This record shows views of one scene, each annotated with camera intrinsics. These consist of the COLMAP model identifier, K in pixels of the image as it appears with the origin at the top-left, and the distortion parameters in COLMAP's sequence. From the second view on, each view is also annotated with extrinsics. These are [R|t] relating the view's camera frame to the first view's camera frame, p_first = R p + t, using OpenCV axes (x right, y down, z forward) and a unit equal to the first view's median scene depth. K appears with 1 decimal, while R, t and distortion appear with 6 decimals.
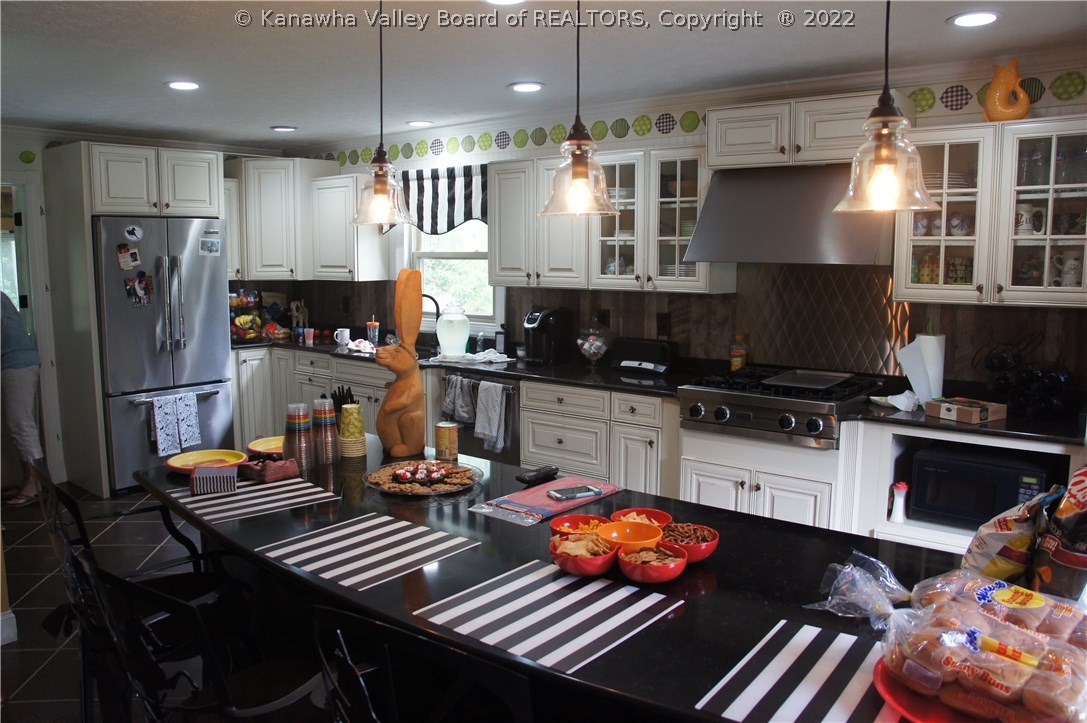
lens RADIAL K [[845.7, 0, 539.1], [0, 845.7, 365.5], [0, 0, 1]] dist [-0.154126, 0.071851]
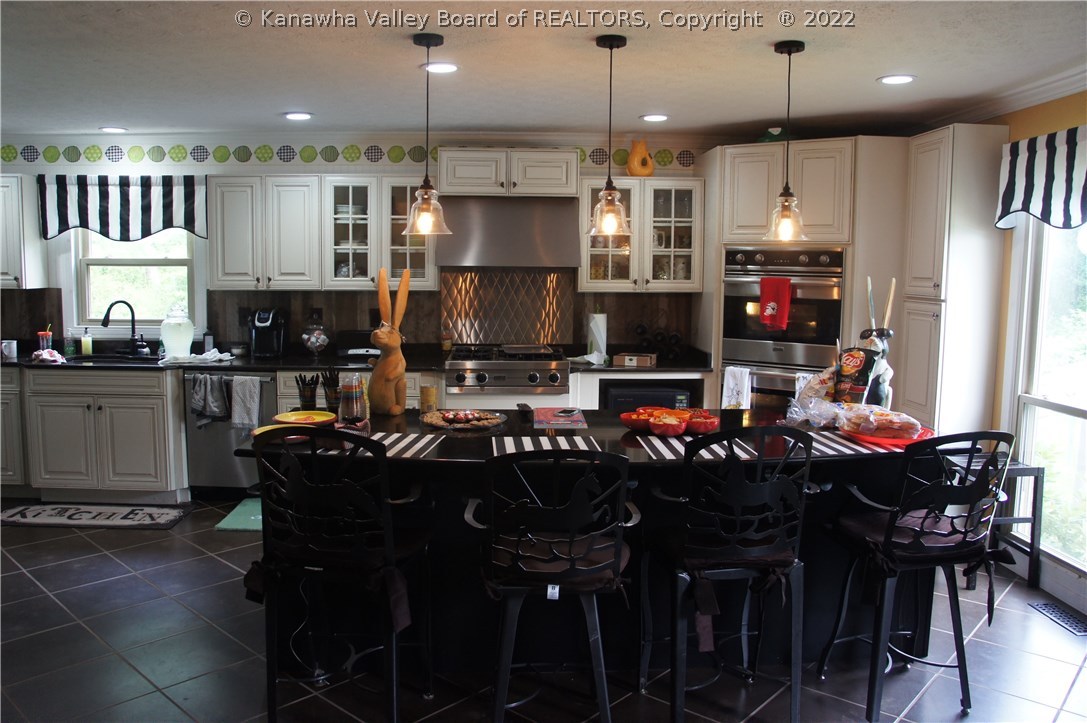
lens RADIAL K [[845.7, 0, 541.1], [0, 845.7, 365.5], [0, 0, 1]] dist [-0.154126, 0.071851]
pose [[0.741167, -0.069087, 0.667756, -0.497688], [0.077357, 0.996854, 0.017275, 0.017268], [-0.666848, 0.038852, 0.744180, -0.062300]]
